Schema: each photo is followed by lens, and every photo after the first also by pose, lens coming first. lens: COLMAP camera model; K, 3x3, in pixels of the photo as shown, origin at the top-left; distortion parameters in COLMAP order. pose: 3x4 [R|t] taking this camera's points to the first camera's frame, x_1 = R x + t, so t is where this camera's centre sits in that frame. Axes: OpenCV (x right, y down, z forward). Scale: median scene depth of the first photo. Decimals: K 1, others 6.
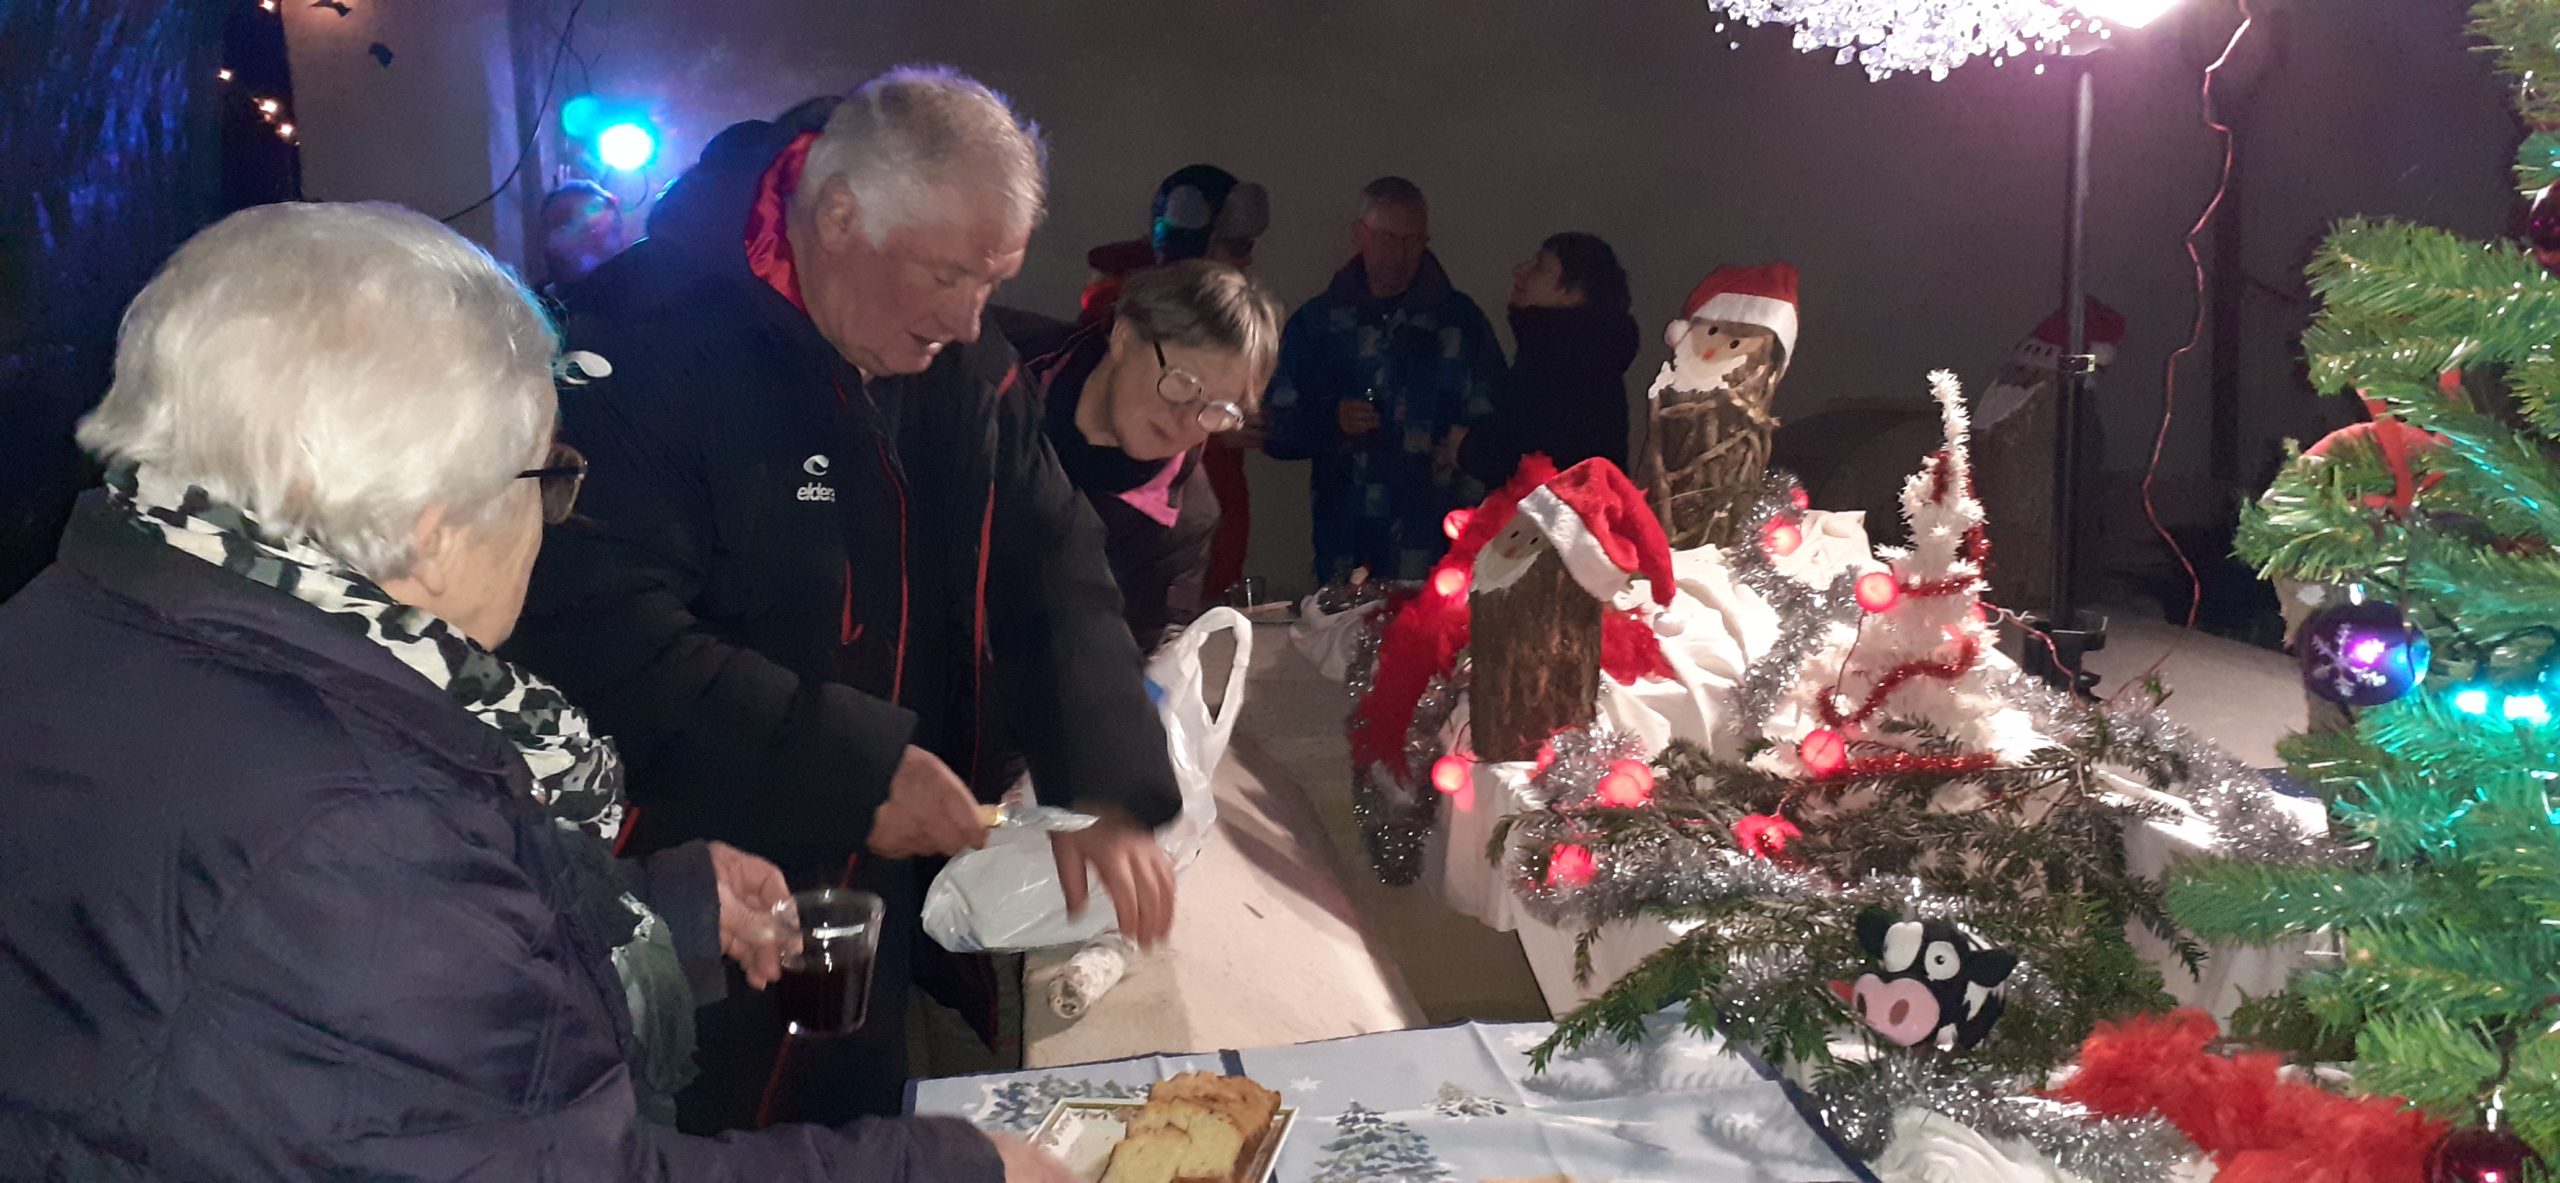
lens RADIAL K [[1956.0, 0, 1263.1], [0, 1956.0, 570.8], [0, 0, 1]] dist [0.109572, -0.185160]
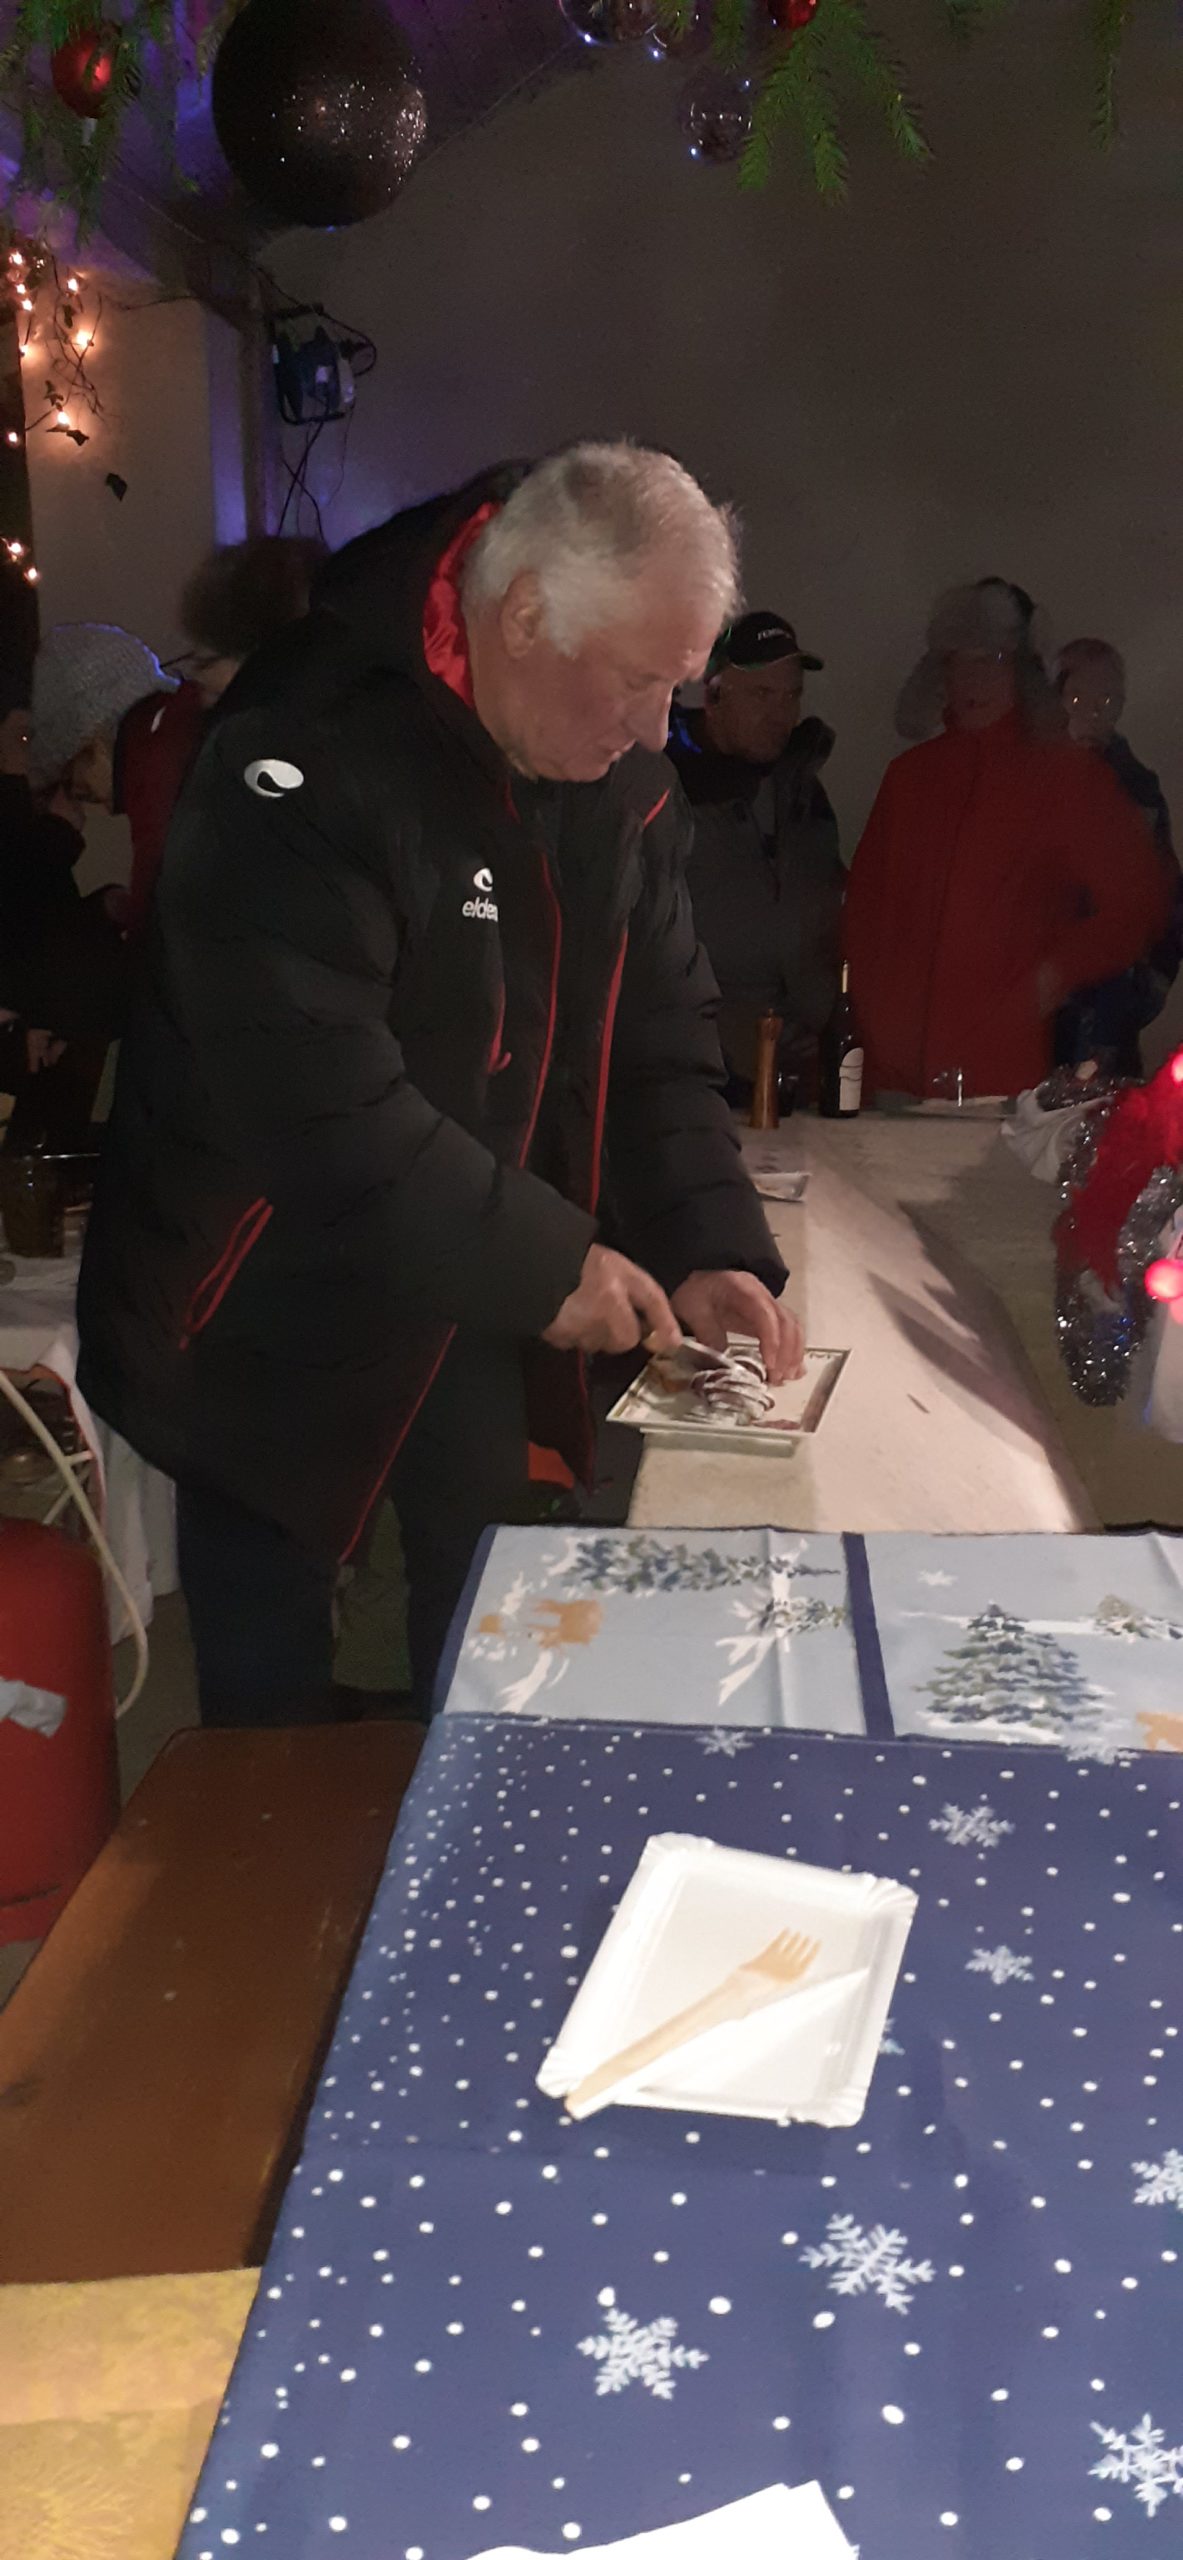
lens RADIAL K [[1931.4, 0, 587.8], [0, 1931.4, 1267.7], [0, 0, 1]] dist [0.128675, -0.205634]
pose [[0.976198, 0.077641, -0.202508, 0.021371], [-0.060327, 0.994084, 0.090321, 0.039186], [0.208323, -0.075955, 0.975106, 0.105325]]
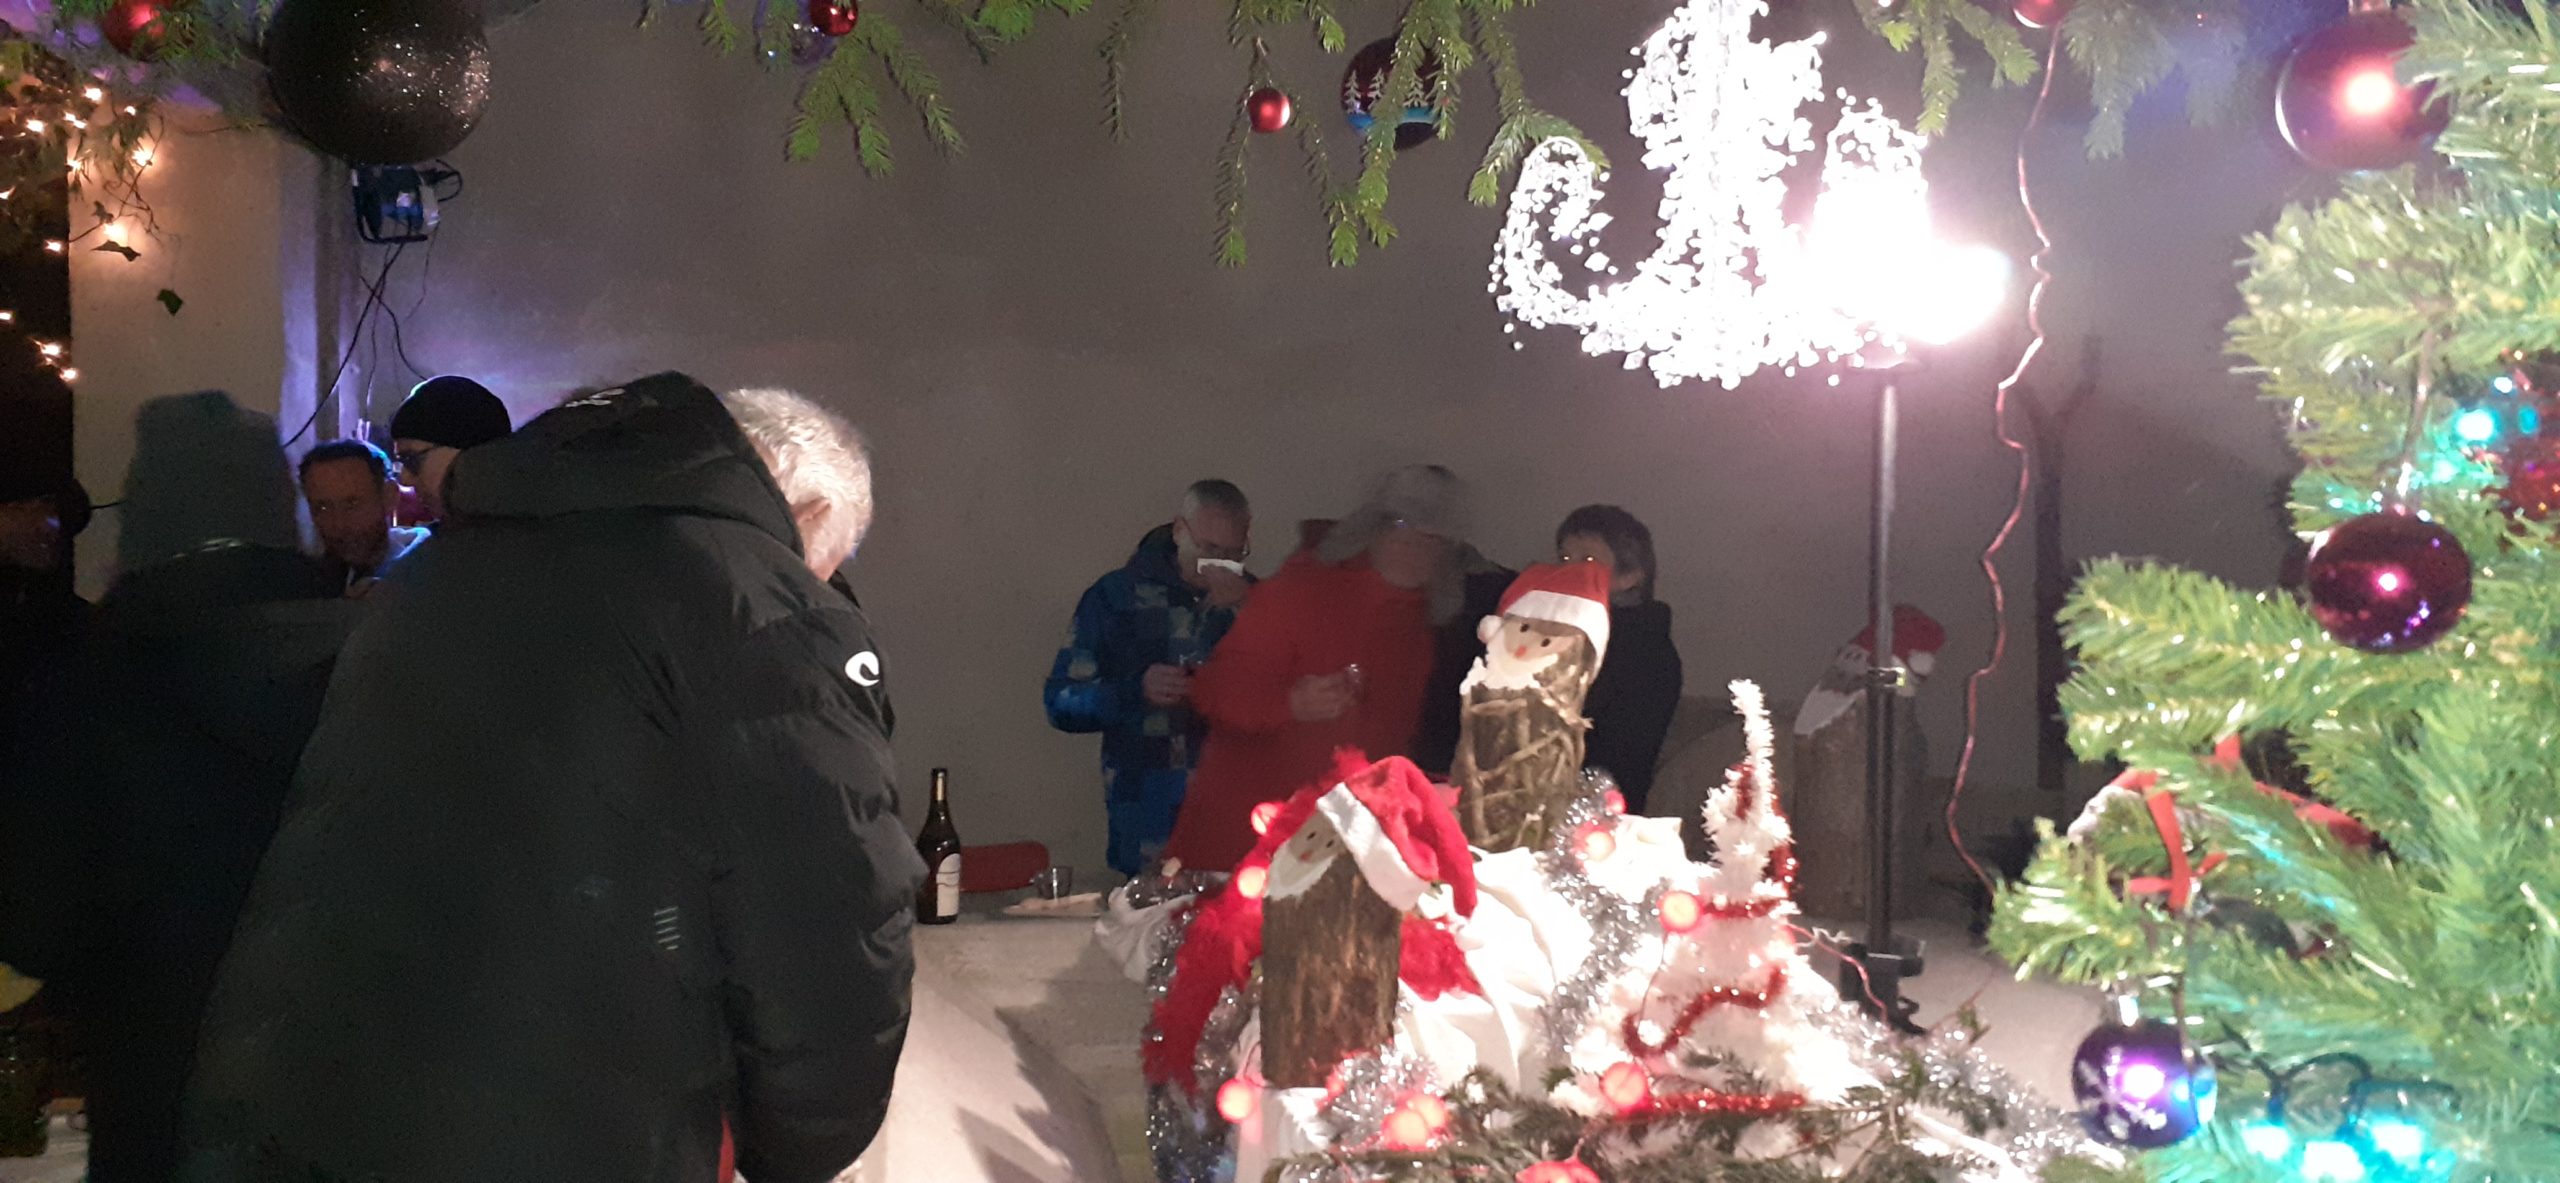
lens RADIAL K [[1931.4, 0, 1257.2], [0, 1931.4, 588.0], [0, 0, 1]] dist [0.128675, -0.205634]
pose [[0.997812, 0.031591, 0.058081, 0.048827], [-0.023816, 0.991229, -0.129990, -0.017063], [-0.061678, 0.128323, 0.989813, 0.066711]]
